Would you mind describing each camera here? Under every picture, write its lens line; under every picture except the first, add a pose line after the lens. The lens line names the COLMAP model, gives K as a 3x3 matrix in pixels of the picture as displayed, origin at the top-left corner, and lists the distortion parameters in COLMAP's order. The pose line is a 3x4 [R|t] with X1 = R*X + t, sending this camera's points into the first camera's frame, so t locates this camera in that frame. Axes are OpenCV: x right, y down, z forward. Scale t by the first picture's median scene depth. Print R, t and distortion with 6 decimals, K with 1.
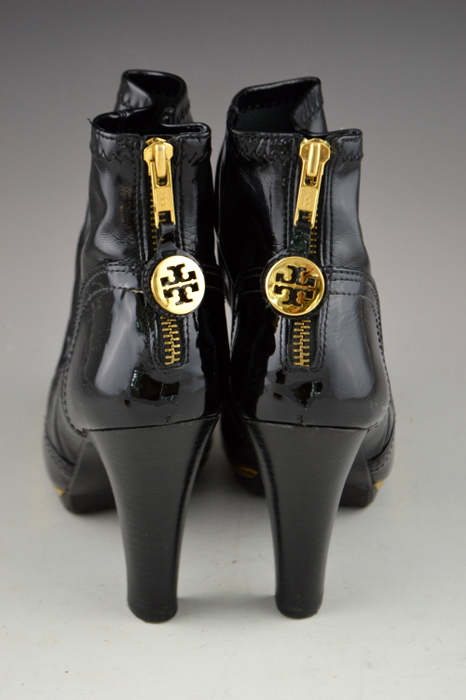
lens RADIAL K [[1666.5, 0, 233.0], [0, 1666.5, 350.0], [0, 0, 1]] dist [-0.425729, -0.135133]
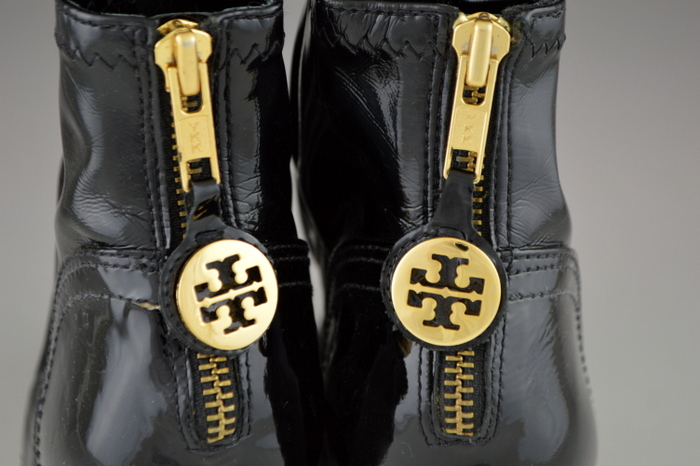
lens RADIAL K [[1632.3, 0, 350.0], [0, 1632.3, 233.0], [0, 0, 1]] dist [-0.268220, 0.215145]
pose [[0.999361, -0.020909, 0.028976, -0.008531], [0.018800, 0.997281, 0.071254, -0.095090], [-0.030387, -0.070664, 0.997037, 0.477174]]
